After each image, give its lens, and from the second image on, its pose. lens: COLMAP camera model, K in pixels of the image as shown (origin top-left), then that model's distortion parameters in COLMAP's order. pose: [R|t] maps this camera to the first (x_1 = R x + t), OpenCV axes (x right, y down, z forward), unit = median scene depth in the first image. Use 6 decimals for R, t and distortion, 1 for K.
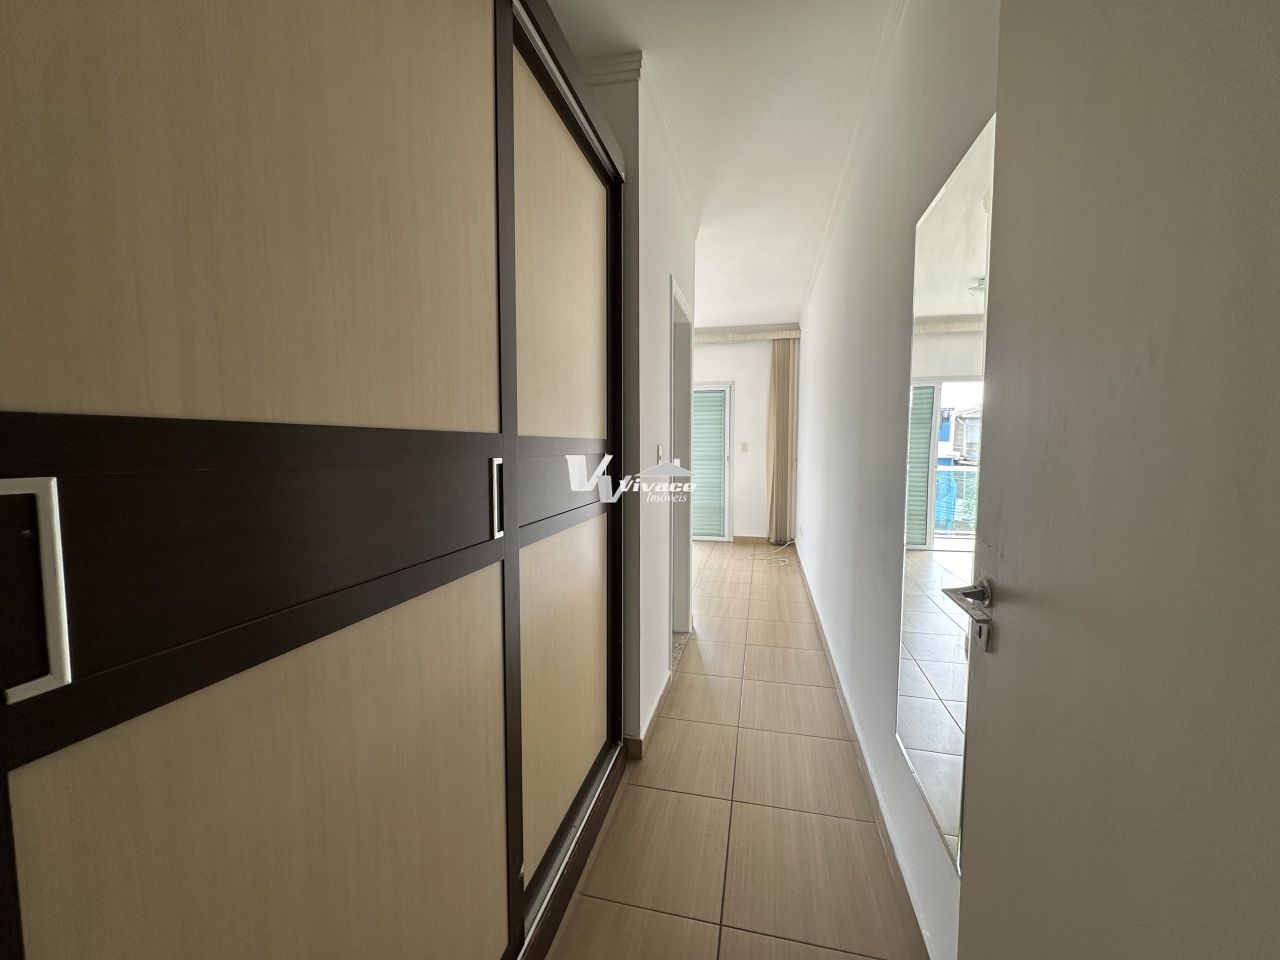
lens RADIAL K [[513.6, 0, 645.4], [0, 513.6, 480.5], [0, 0, 1]] dist [-0.006108, 0.000660]
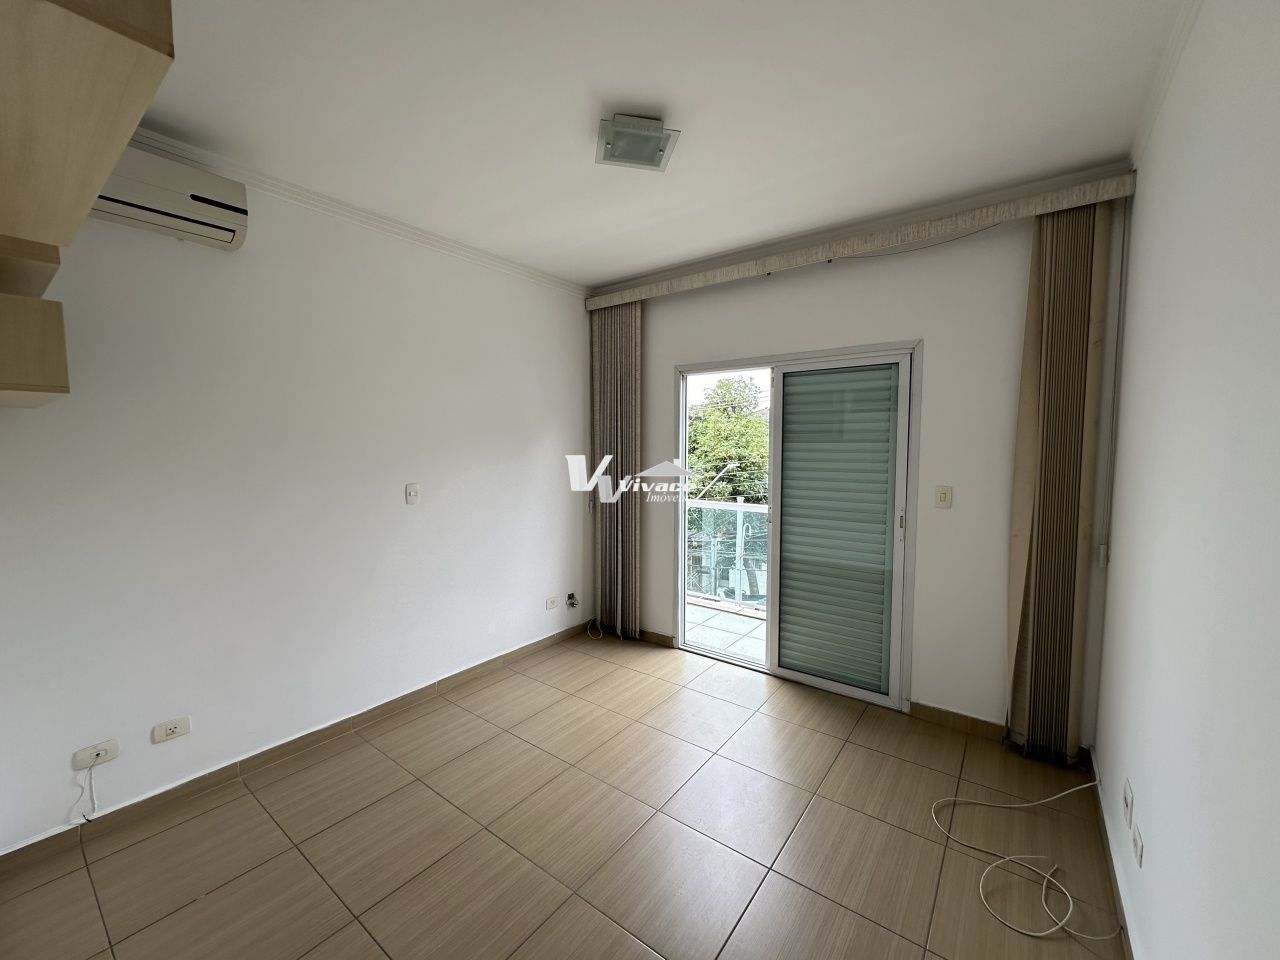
lens RADIAL K [[513.6, 0, 634.2], [0, 513.6, 477.7], [0, 0, 1]] dist [-0.006108, 0.000660]
pose [[0.912668, 0.025849, -0.407883, 0.132097], [-0.026622, 0.999638, 0.003781, -0.075571], [0.407833, 0.007408, 0.913026, 0.520981]]
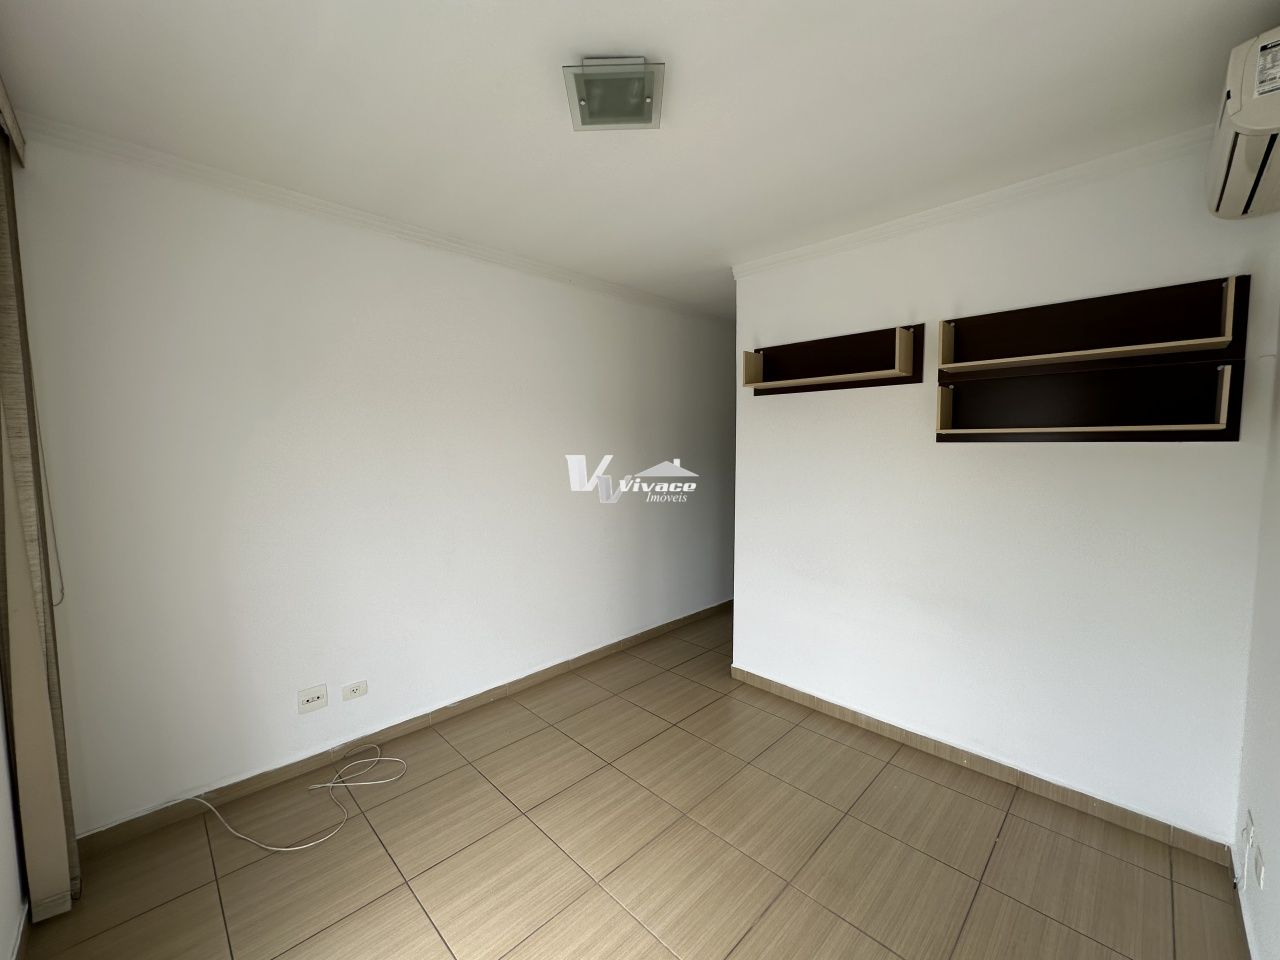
lens RADIAL K [[513.6, 0, 635.9], [0, 513.6, 481.8], [0, 0, 1]] dist [-0.006108, 0.000660]
pose [[-0.849674, -0.035580, 0.526107, -0.142073], [0.037307, 0.991165, 0.127283, -0.120014], [-0.525988, 0.127776, -0.840839, 1.026555]]
